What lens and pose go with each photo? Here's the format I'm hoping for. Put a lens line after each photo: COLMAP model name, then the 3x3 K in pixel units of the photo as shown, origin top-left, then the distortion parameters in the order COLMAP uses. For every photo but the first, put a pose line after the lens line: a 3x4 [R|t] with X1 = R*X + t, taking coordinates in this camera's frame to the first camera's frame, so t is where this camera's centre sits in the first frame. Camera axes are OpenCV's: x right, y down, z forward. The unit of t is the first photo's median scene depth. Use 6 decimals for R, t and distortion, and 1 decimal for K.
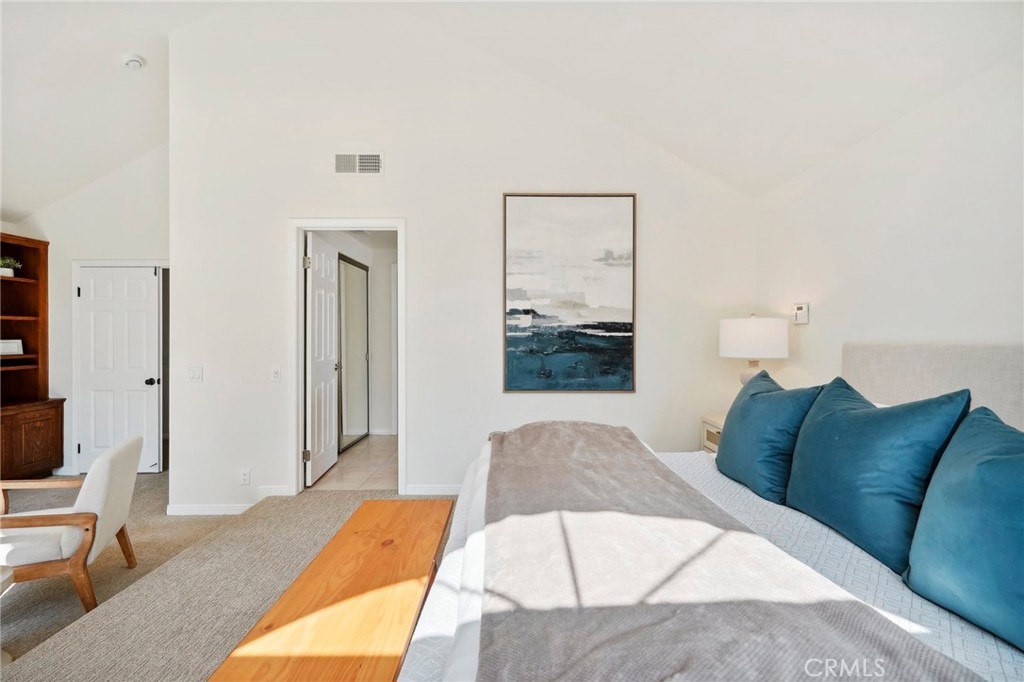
lens RADIAL K [[472.3, 0, 514.3], [0, 472.3, 337.7], [0, 0, 1]] dist [-0.000187, 0.000304]
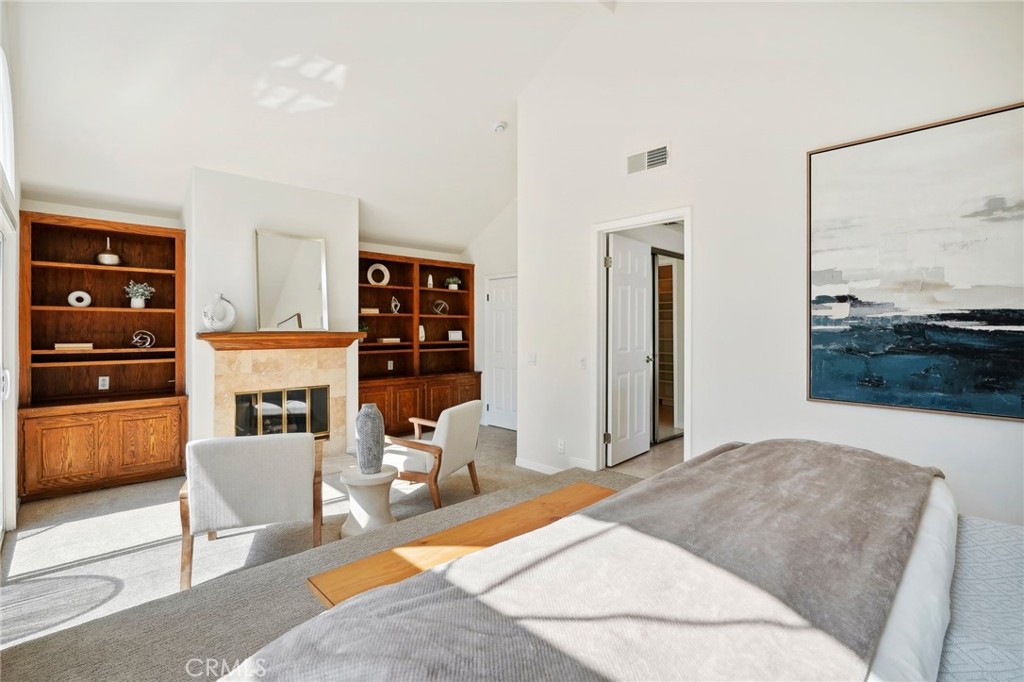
lens RADIAL K [[474.9, 0, 513.2], [0, 474.9, 332.0], [0, 0, 1]] dist [-0.001709, 0.000549]
pose [[0.691163, 0.008568, -0.722648, 0.214268], [-0.007417, 0.999961, 0.004761, -0.000480], [0.722661, 0.002069, 0.691200, 0.081656]]
